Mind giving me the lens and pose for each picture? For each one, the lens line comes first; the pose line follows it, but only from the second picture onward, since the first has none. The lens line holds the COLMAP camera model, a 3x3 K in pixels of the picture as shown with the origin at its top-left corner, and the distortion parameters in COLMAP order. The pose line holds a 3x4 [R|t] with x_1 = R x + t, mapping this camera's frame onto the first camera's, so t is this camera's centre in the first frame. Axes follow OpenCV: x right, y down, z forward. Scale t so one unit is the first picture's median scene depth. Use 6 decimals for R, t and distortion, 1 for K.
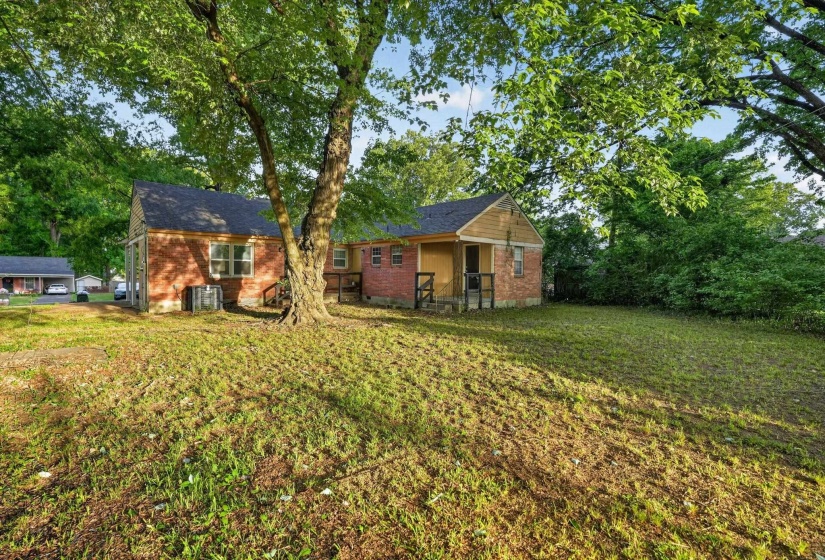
lens RADIAL K [[376.6, 0, 409.9], [0, 376.6, 276.4], [0, 0, 1]] dist [-0.014115, -0.000374]
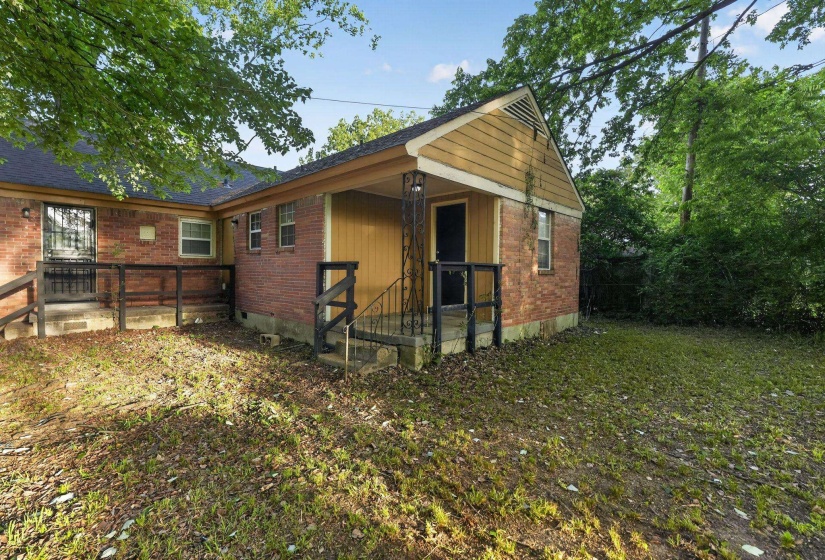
lens RADIAL K [[376.5, 0, 407.0], [0, 376.5, 278.4], [0, 0, 1]] dist [-0.017760, 0.000277]
pose [[0.998473, -0.001565, 0.055224, 0.091733], [0.001151, 0.999971, 0.007530, 0.004418], [-0.055234, -0.007455, 0.998446, 0.568794]]
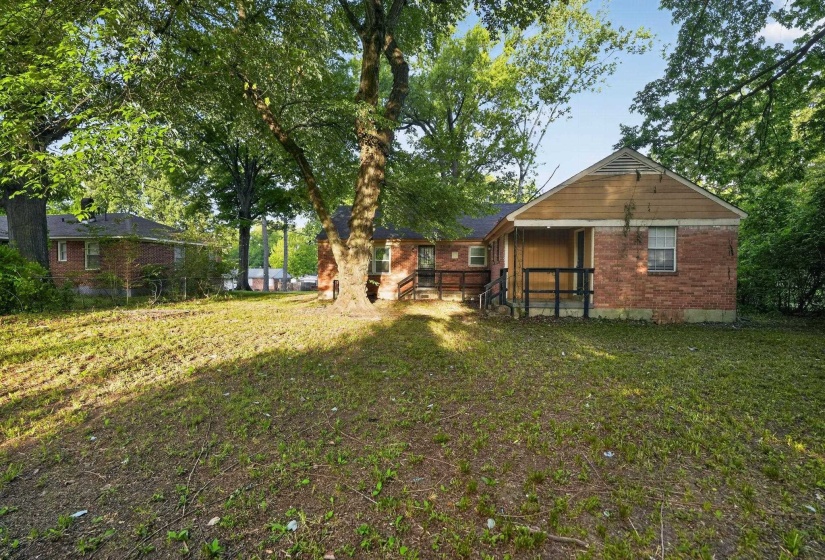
lens RADIAL K [[376.5, 0, 407.0], [0, 376.5, 278.4], [0, 0, 1]] dist [-0.017760, 0.000277]
pose [[0.653293, 0.005432, -0.757085, 0.525350], [-0.007949, 0.999968, 0.000315, 0.012898], [0.757063, 0.005812, 0.653316, 0.275614]]
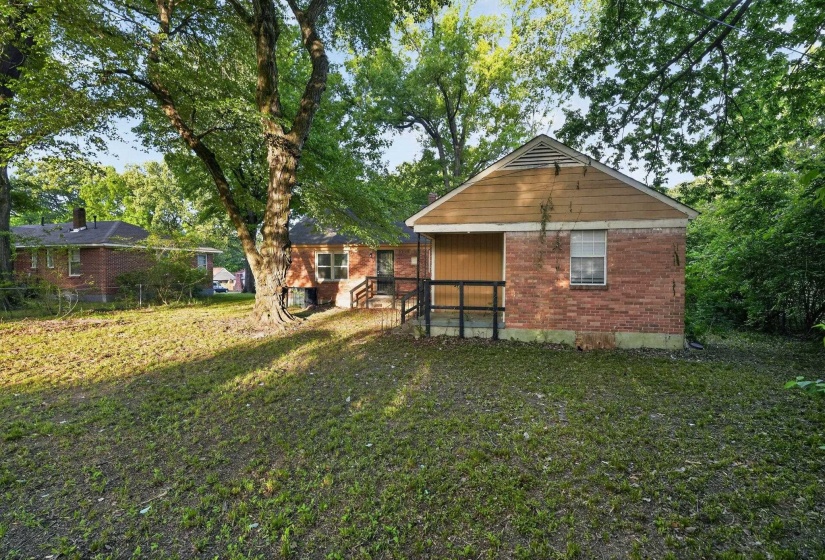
lens RADIAL K [[376.6, 0, 409.9], [0, 376.6, 276.4], [0, 0, 1]] dist [-0.014115, -0.000374]
pose [[0.556949, 0.002565, -0.830543, 0.631017], [-0.007359, 0.999971, -0.001847, -0.013262], [0.830514, 0.007140, 0.556952, 0.542153]]
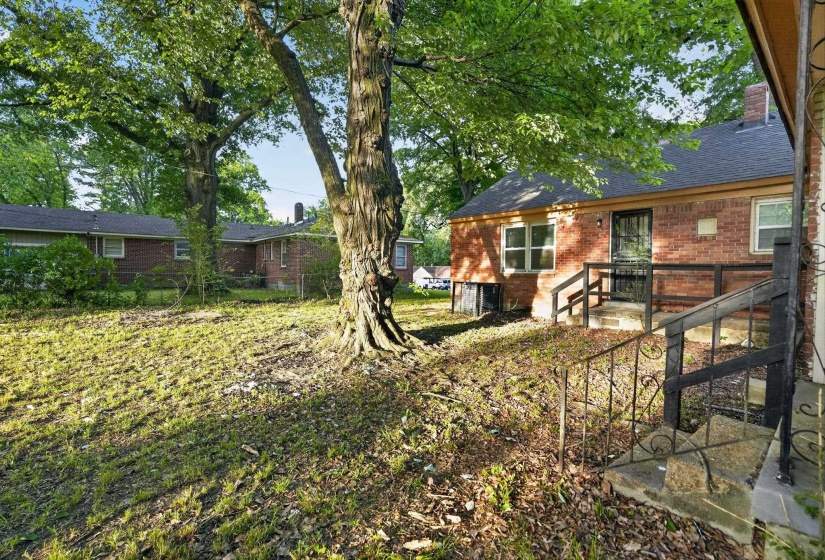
lens RADIAL K [[376.6, 0, 409.9], [0, 376.6, 276.4], [0, 0, 1]] dist [-0.014115, -0.000374]
pose [[-0.045892, 0.002696, -0.998943, 0.217858], [-0.022293, 0.999745, 0.003723, 0.008600], [0.998698, 0.022441, -0.045820, 0.811017]]
